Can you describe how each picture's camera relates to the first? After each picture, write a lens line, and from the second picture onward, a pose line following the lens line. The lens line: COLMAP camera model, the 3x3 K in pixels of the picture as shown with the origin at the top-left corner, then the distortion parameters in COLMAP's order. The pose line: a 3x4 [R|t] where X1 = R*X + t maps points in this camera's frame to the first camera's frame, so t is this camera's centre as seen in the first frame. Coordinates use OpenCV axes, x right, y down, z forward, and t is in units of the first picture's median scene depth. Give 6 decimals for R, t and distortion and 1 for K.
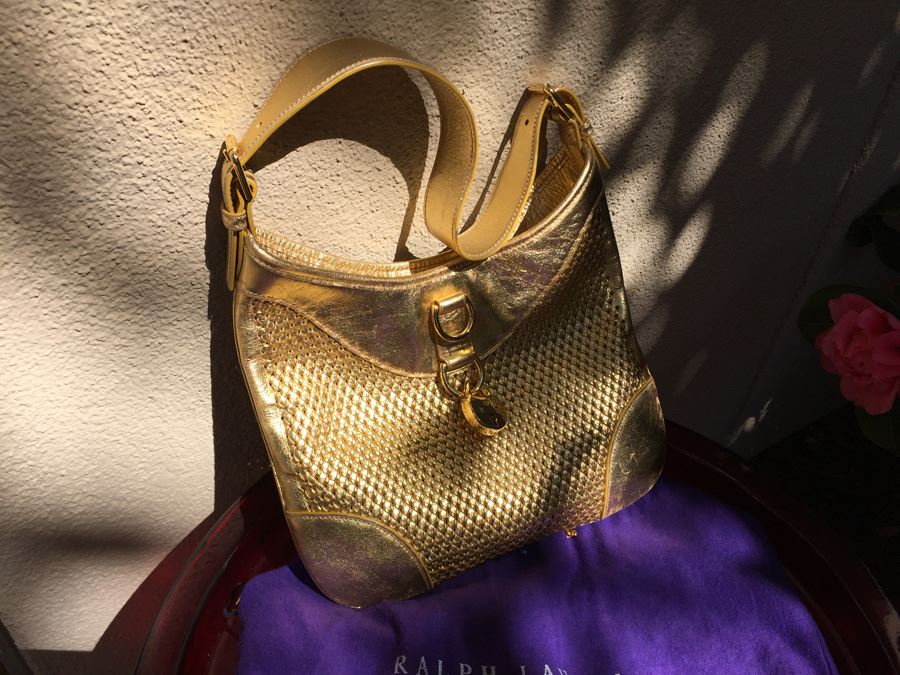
lens RADIAL K [[726.7, 0, 450.0], [0, 726.7, 337.5], [0, 0, 1]] dist [0.073548, -0.115312]
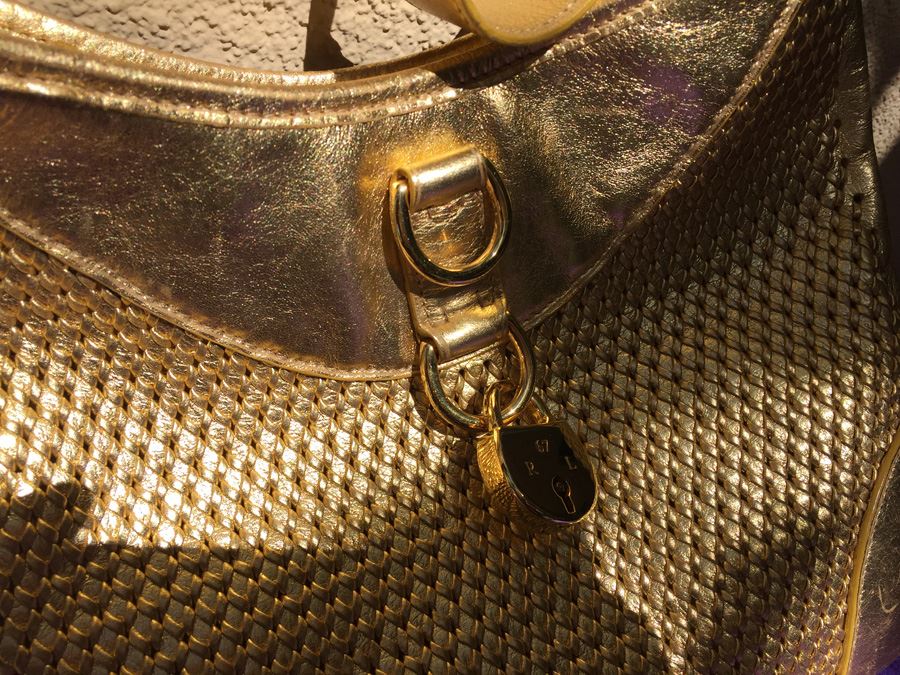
lens RADIAL K [[726.7, 0, 450.0], [0, 726.7, 337.5], [0, 0, 1]] dist [0.073548, -0.115312]
pose [[0.999370, -0.008474, -0.034451, 0.019424], [0.010788, 0.997659, 0.067526, 0.009033], [0.033798, -0.067856, 0.997123, 0.783004]]
